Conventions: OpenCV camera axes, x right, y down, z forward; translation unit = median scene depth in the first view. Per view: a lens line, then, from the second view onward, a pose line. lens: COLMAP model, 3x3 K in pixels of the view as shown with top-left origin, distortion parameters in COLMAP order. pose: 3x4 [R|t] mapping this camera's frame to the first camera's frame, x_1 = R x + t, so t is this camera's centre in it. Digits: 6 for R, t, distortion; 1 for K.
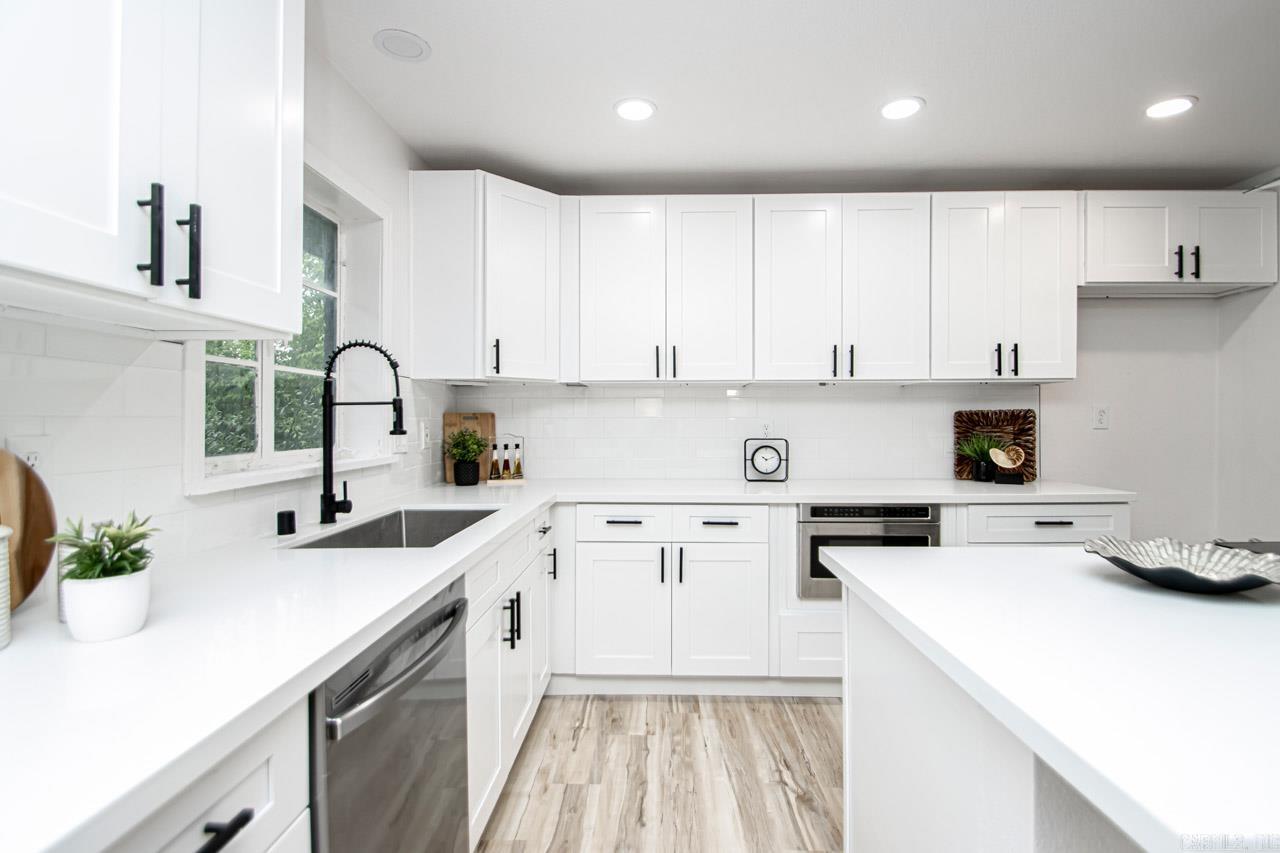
lens RADIAL K [[600.1, 0, 643.0], [0, 600.1, 424.5], [0, 0, 1]] dist [0.015542, -0.018072]
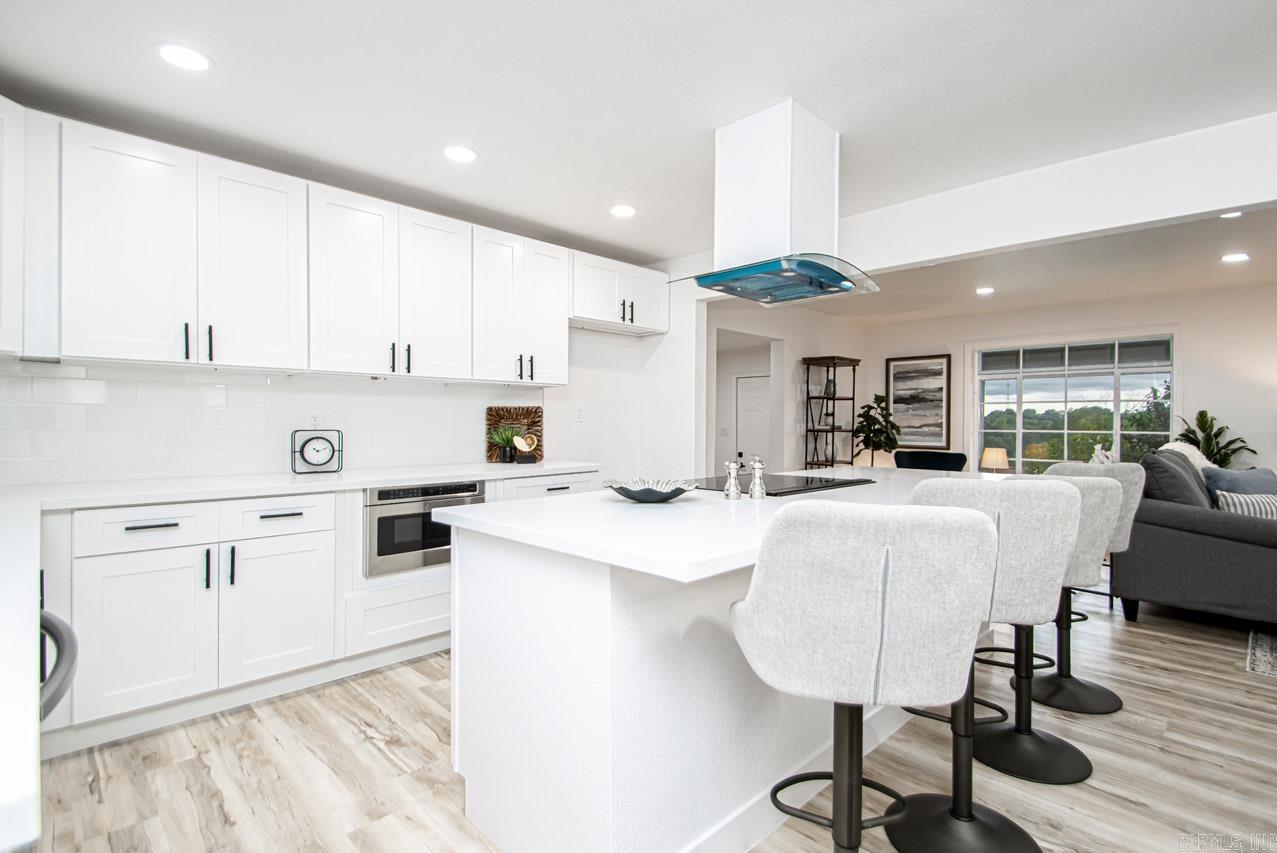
lens RADIAL K [[611.0, 0, 656.6], [0, 611.0, 422.7], [0, 0, 1]] dist [0.004413, -0.000205]
pose [[0.684616, 0.004775, 0.728888, -0.175910], [-0.001689, 0.999986, -0.004965, 0.018780], [-0.728902, 0.002168, 0.684615, -0.115406]]
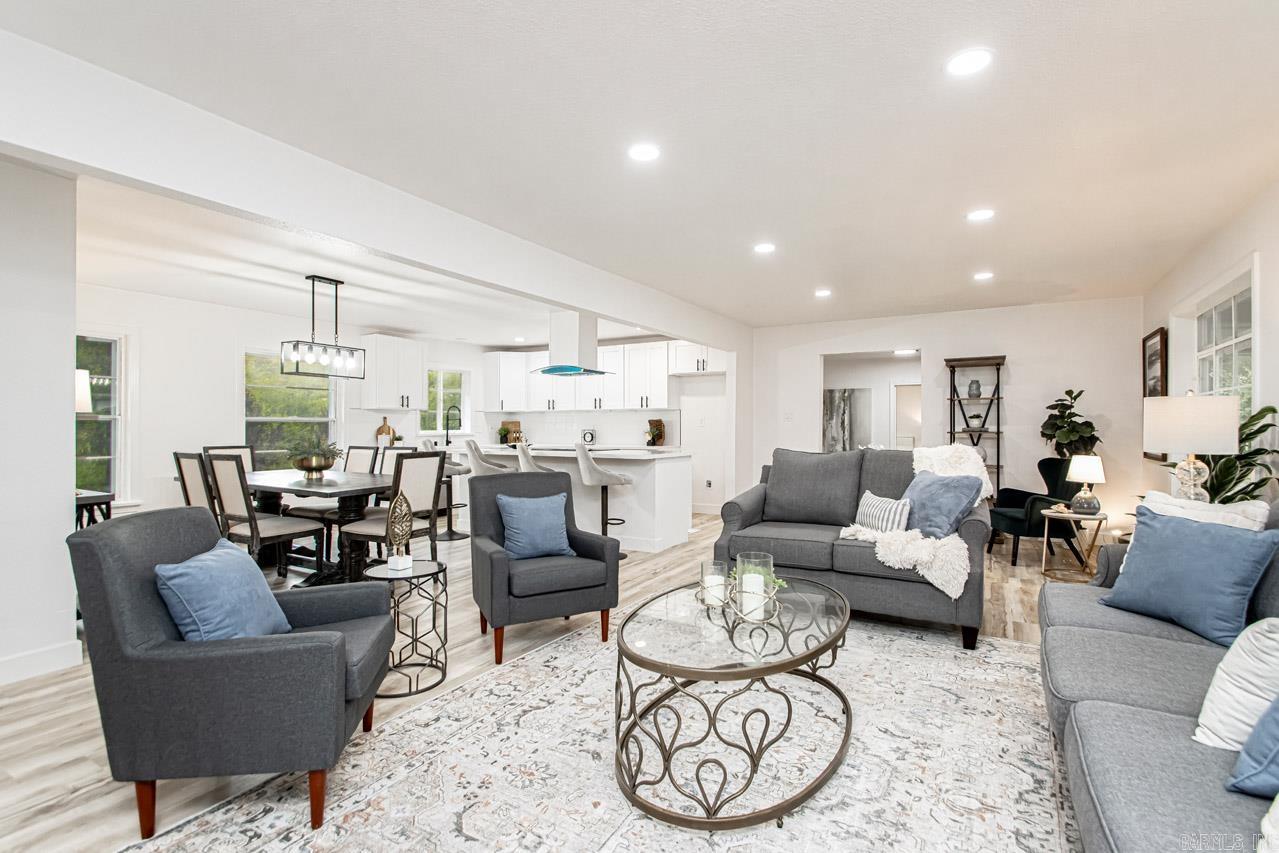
lens RADIAL K [[602.6, 0, 639.5], [0, 602.6, 426.5], [0, 0, 1]] dist [0.019656, -0.018998]
pose [[0.872136, -0.000569, -0.489263, 2.169875], [-0.003735, 0.999962, -0.007822, 0.034462], [0.489249, 0.008649, 0.872101, -1.657750]]
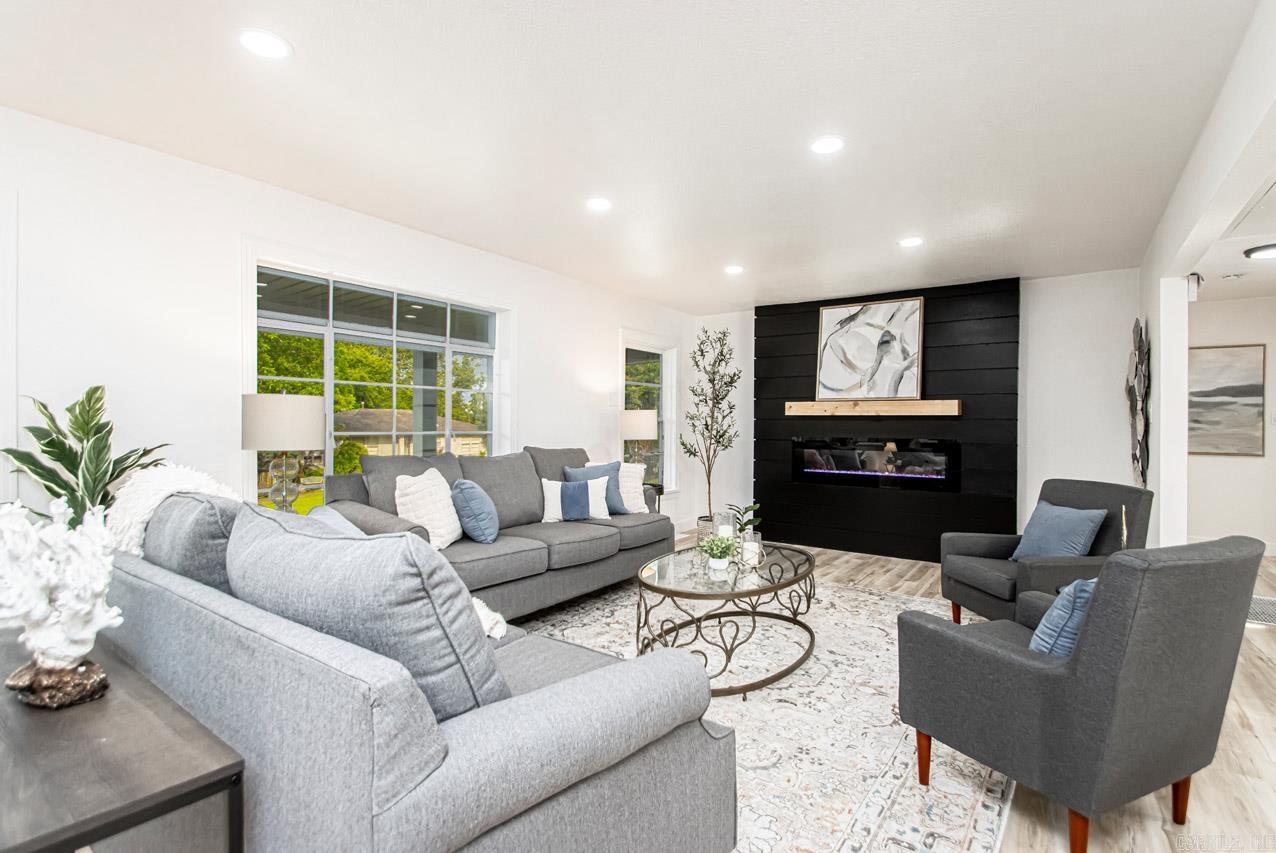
lens RADIAL K [[603.7, 0, 644.3], [0, 603.7, 426.1], [0, 0, 1]] dist [-0.001030, -0.001005]
pose [[-0.832355, -0.007585, 0.554191, 1.355645], [-0.002221, 0.999944, 0.010351, 0.012904], [-0.554238, 0.007385, -0.832325, 0.259469]]
